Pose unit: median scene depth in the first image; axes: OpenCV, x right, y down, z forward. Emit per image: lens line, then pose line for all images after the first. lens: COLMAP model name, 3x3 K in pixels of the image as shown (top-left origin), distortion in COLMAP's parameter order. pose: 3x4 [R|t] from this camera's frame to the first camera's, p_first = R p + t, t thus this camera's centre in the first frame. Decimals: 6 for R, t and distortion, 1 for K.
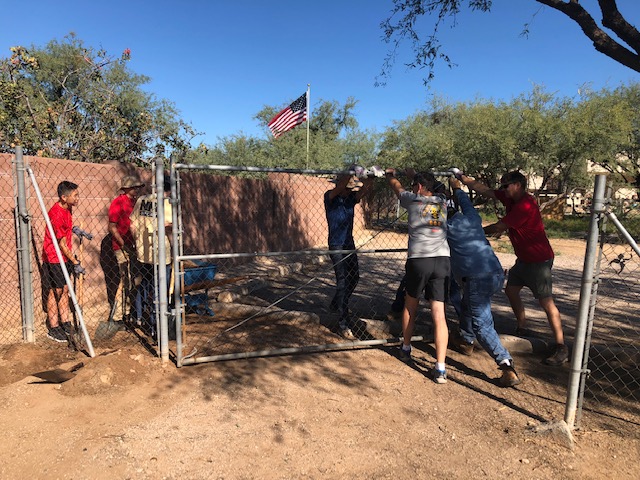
lens RADIAL K [[525.9, 0, 314.1], [0, 525.9, 230.4], [0, 0, 1]] dist [0.031690, -0.021604]
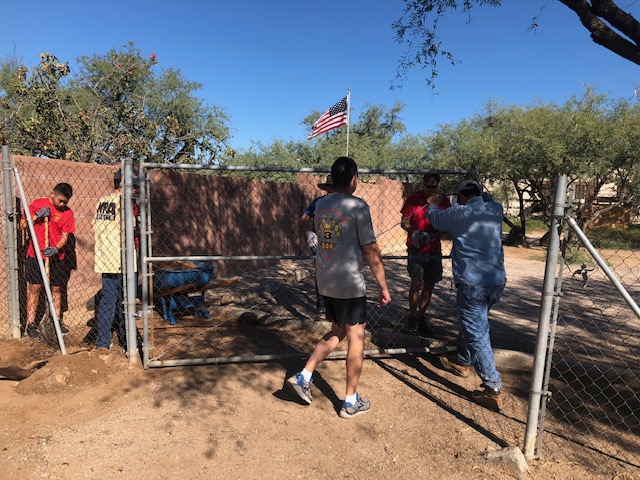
lens RADIAL K [[525.9, 0, 328.4], [0, 525.9, 226.2], [0, 0, 1]] dist [0.031690, -0.021604]
pose [[0.994562, 0.016224, -0.102871, 0.152058], [-0.018187, 0.999669, -0.018180, 0.002618], [0.102542, 0.019952, 0.994529, 0.041793]]
